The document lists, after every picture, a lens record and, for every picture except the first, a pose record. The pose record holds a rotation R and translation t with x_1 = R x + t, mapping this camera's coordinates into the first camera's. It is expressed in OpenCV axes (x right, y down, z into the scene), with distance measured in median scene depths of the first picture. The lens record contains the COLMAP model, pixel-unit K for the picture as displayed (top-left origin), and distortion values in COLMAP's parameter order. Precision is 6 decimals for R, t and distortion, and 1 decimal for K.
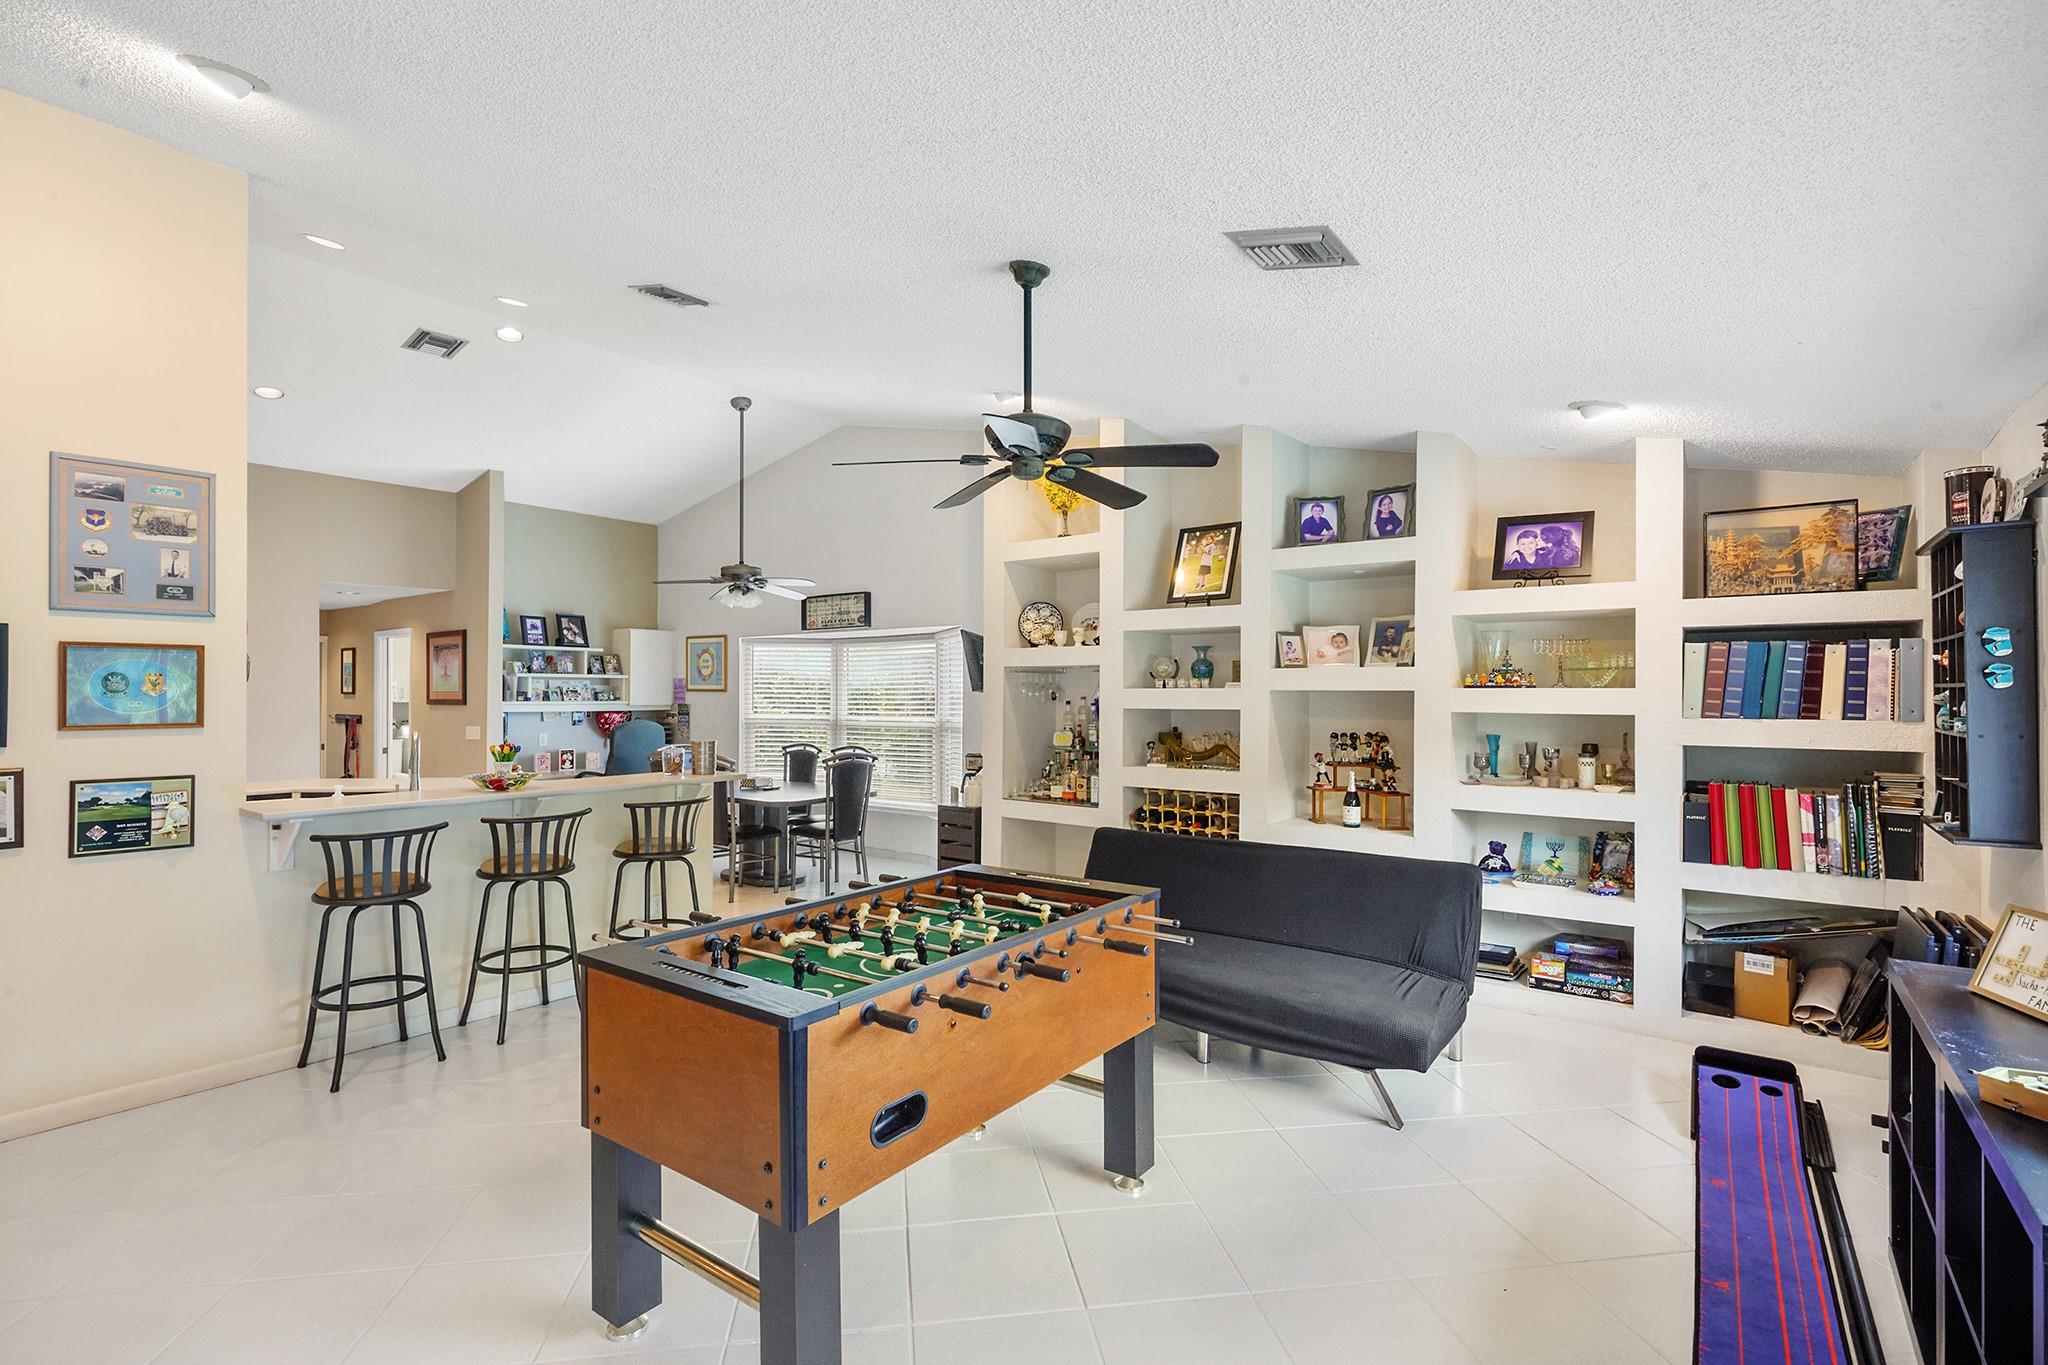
lens RADIAL K [[937.8, 0, 1031.8], [0, 937.8, 686.8], [0, 0, 1]] dist [0.000273, -0.000165]
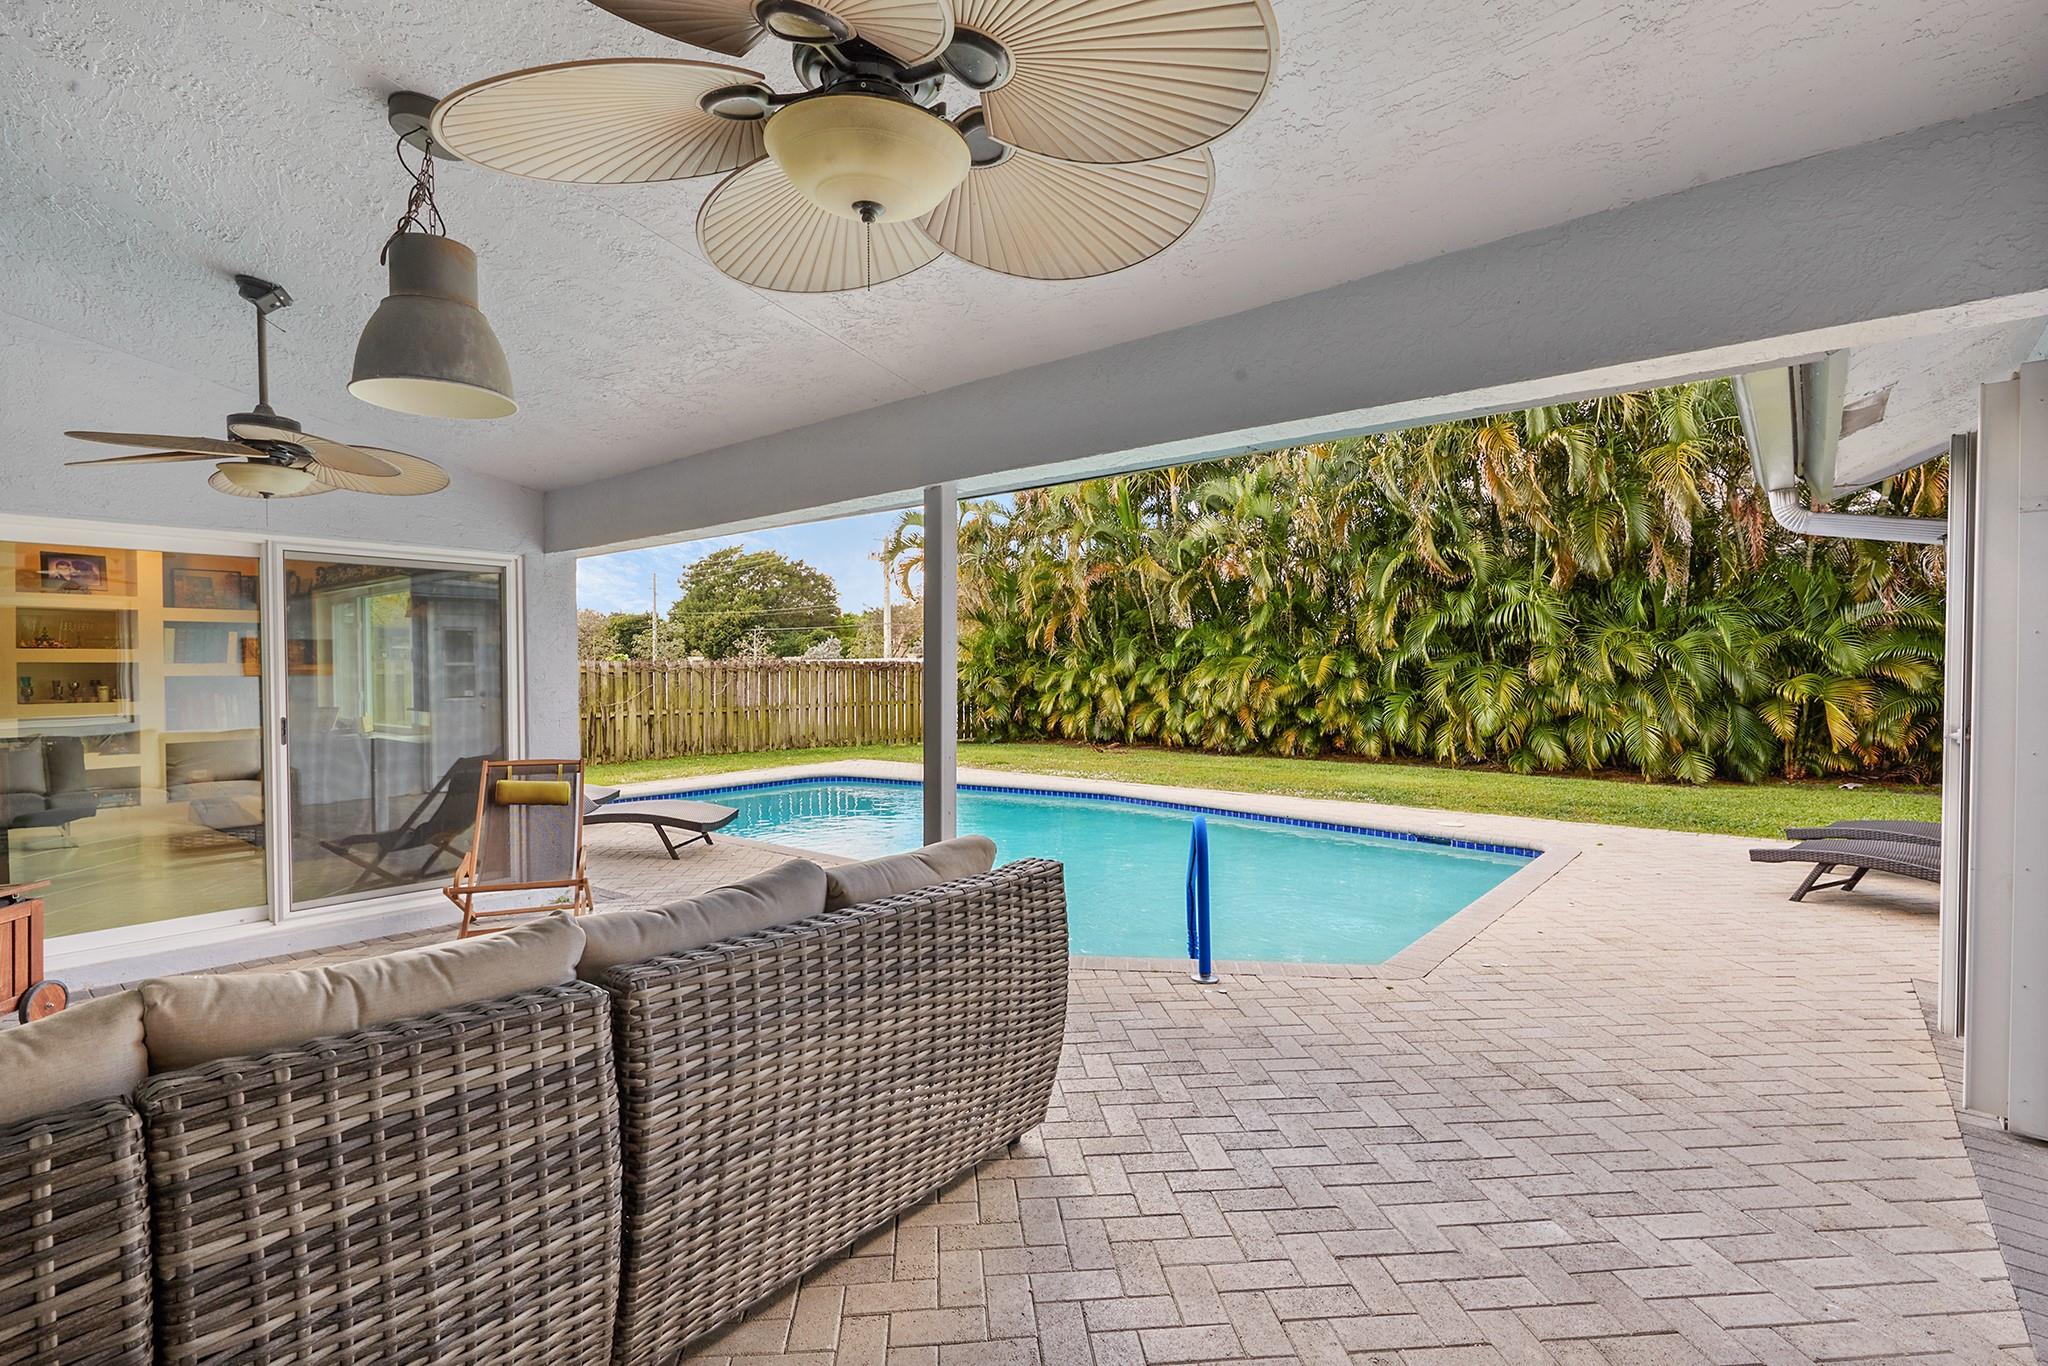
lens RADIAL K [[937.8, 0, 1031.8], [0, 937.8, 687.3], [0, 0, 1]] dist [0.000273, -0.000165]
pose [[0.055353, -0.023503, 0.998190, -1.052816], [-0.000633, 0.999722, 0.023574, 0.030375], [-0.998467, -0.001936, 0.055322, -0.864124]]
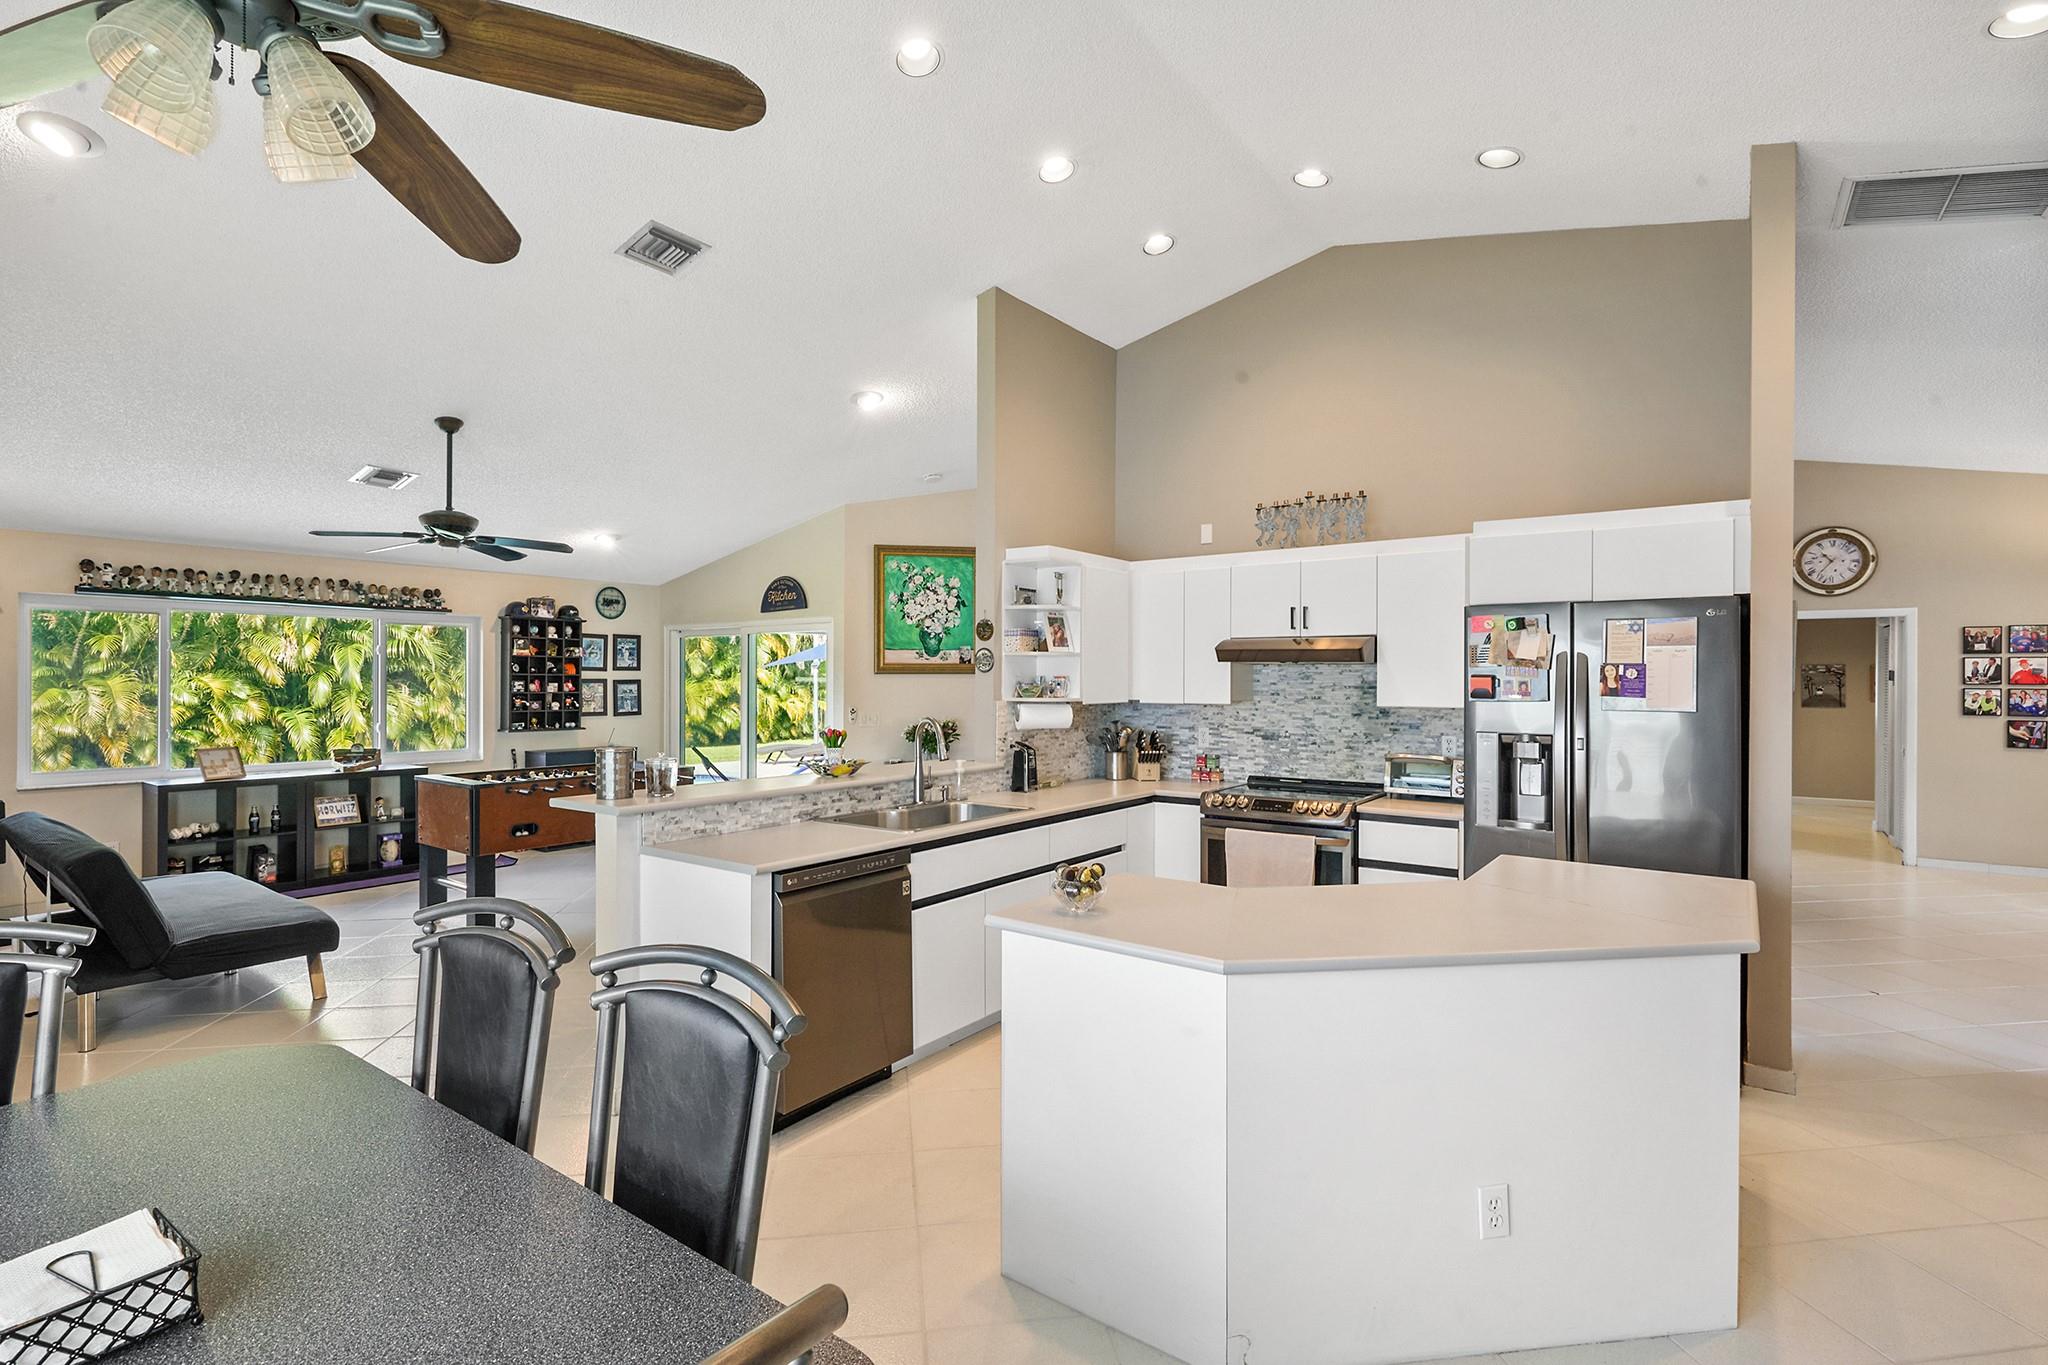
lens RADIAL K [[949.0, 0, 1024.0], [0, 949.0, 682.5], [0, 0, 1]] dist [-0.000451, 0.000224]
pose [[-0.999988, -0.003709, -0.003056, -0.662326], [-0.003702, 0.999990, -0.002357, 0.010538], [0.003064, -0.002346, -0.999993, 1.734327]]
